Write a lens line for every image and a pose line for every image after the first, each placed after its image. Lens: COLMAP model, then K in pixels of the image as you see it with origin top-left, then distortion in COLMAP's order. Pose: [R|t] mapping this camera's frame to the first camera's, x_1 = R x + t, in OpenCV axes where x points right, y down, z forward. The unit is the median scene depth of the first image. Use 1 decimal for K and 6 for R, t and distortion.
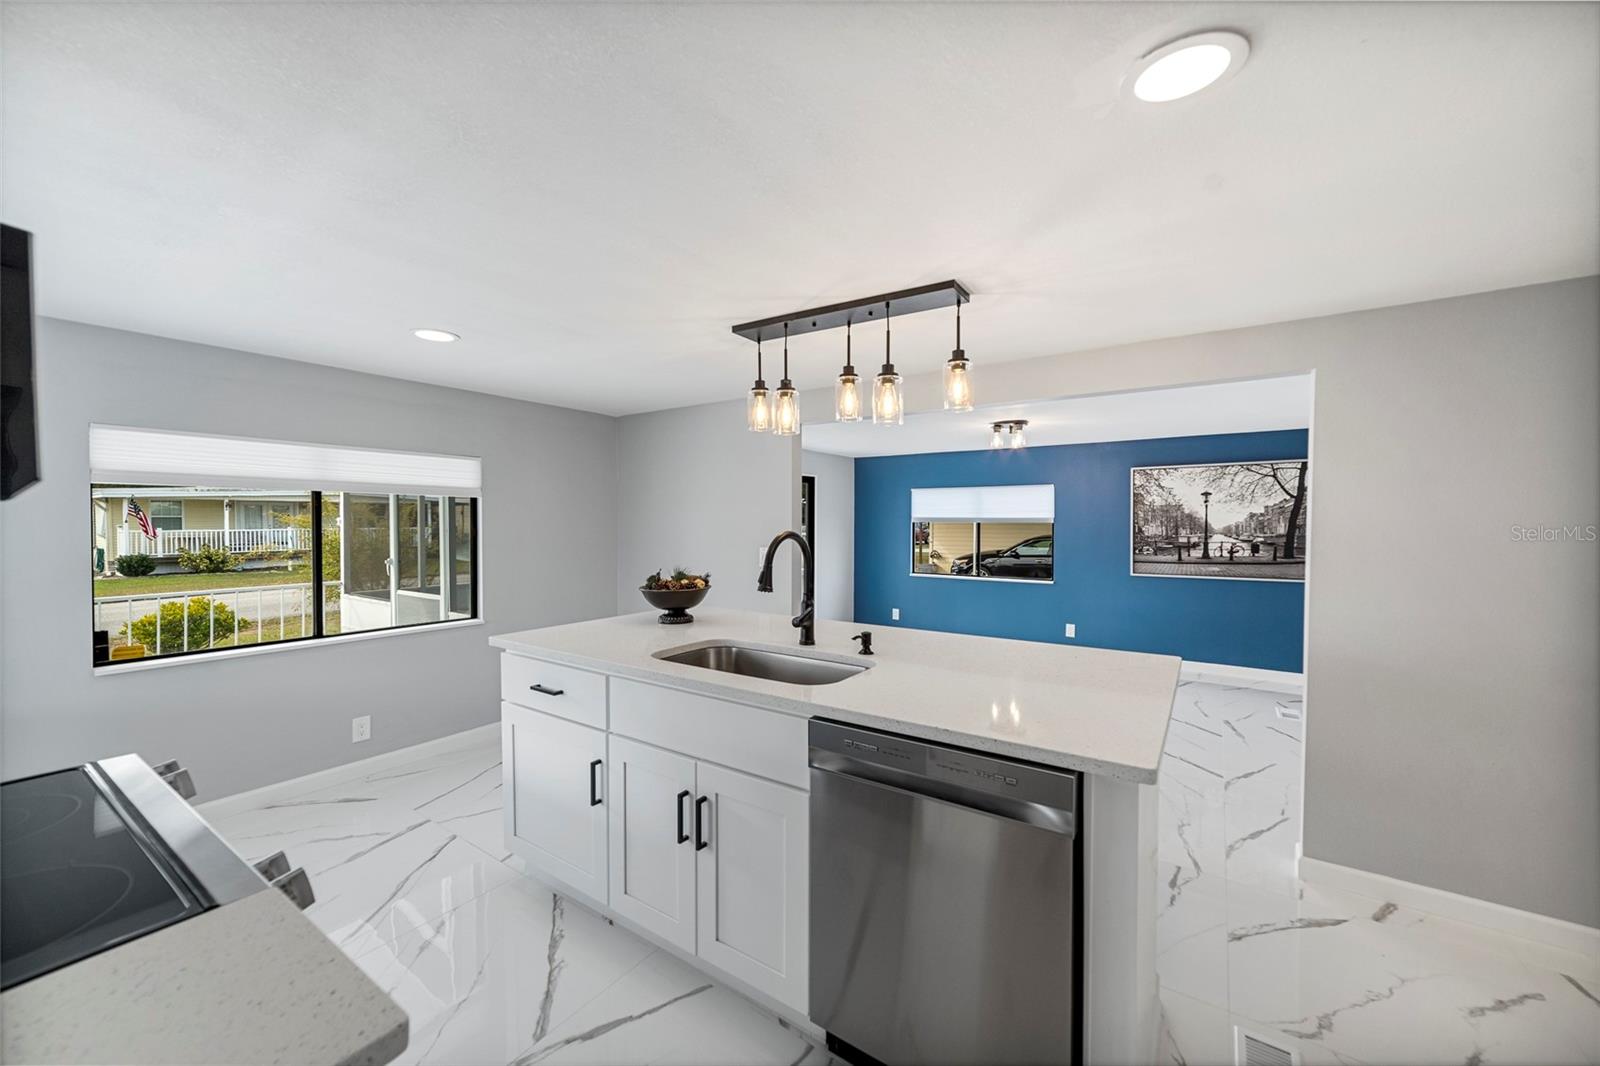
lens RADIAL K [[607.9, 0, 804.3], [0, 607.9, 521.4], [0, 0, 1]] dist [-0.000232, 0.000037]
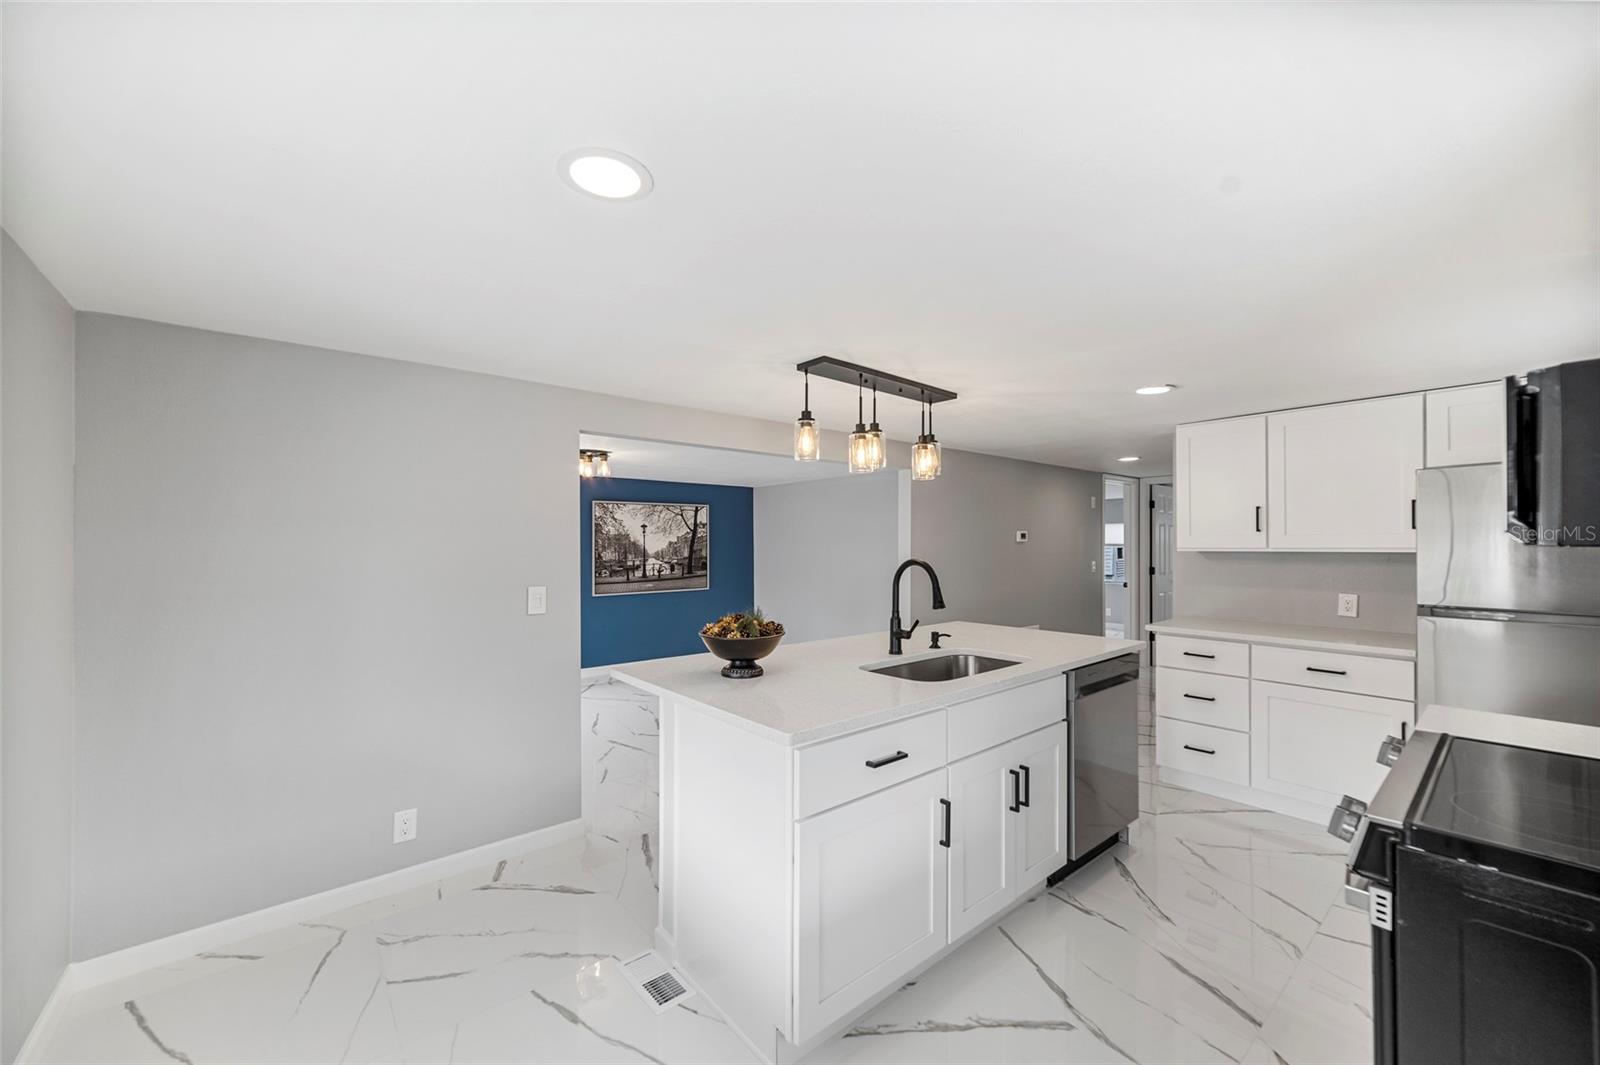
lens RADIAL K [[613.2, 0, 805.5], [0, 613.2, 534.5], [0, 0, 1]] dist [0.002744, 0.000540]
pose [[0.274036, 0.015969, 0.961587, -0.479375], [0.003282, 0.999841, -0.017540, -0.004631], [-0.961714, 0.007962, 0.273940, 0.334715]]
